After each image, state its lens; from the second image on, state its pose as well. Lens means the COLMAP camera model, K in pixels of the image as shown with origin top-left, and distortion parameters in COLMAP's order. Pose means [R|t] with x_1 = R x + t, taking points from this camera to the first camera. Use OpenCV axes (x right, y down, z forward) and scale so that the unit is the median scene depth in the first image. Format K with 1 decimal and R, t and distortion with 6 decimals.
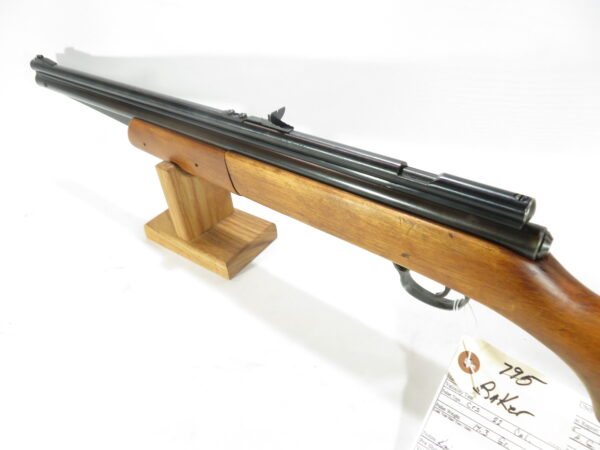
lens RADIAL K [[442.9, 0, 300.0], [0, 442.9, 225.0], [0, 0, 1]] dist [0.002169, 0.000500]
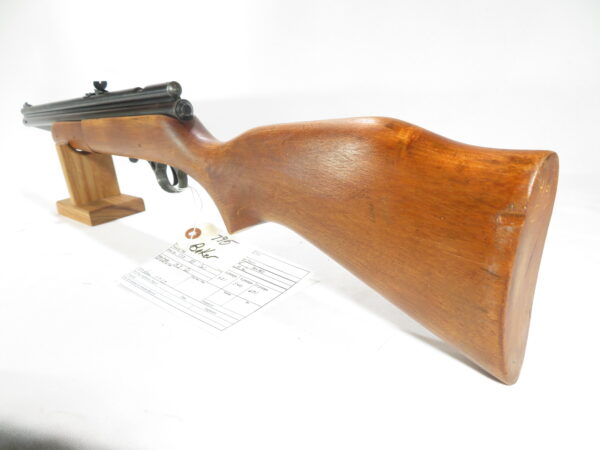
lens RADIAL K [[442.9, 0, 300.0], [0, 442.9, 225.0], [0, 0, 1]] dist [0.002169, 0.000500]
pose [[0.990768, 0.020258, -0.134043, 0.906380], [-0.061774, 0.947615, -0.313385, 0.705806], [0.120673, 0.318772, 0.940118, -0.262677]]
